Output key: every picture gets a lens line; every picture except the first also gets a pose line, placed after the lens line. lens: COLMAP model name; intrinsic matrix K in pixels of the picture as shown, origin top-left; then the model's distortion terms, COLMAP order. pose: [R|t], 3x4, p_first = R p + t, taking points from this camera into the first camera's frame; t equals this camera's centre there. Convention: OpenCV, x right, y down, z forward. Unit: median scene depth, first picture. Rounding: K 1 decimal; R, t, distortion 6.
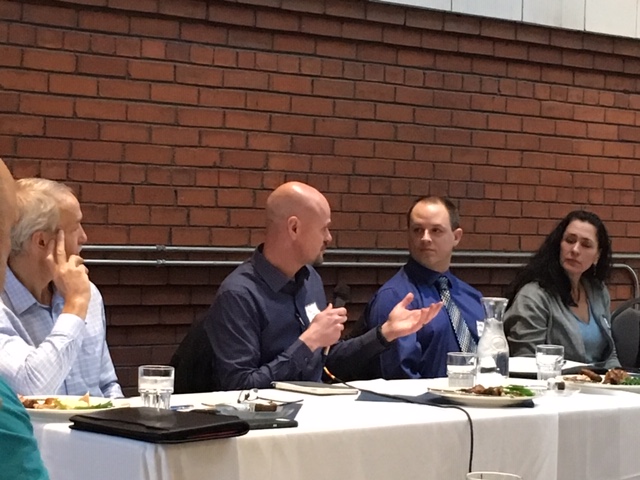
lens RADIAL K [[1783.8, 0, 319.7], [0, 1783.8, 234.4], [0, 0, 1]] dist [0.038718, 0.000000]
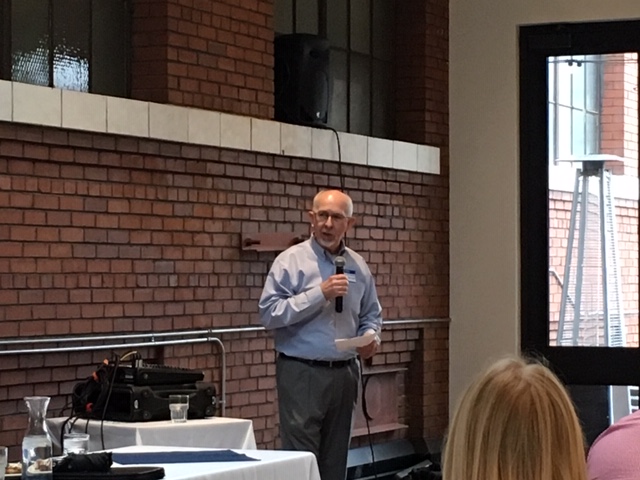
lens RADIAL K [[2168.6, 0, 321.2], [0, 2168.6, 236.1], [0, 0, 1]] dist [-0.124595, 0.000000]
pose [[0.904392, -0.045104, 0.424311, -0.482703], [0.061688, 0.997772, -0.025422, -0.012011], [-0.422219, 0.049166, 0.905160, -0.422497]]
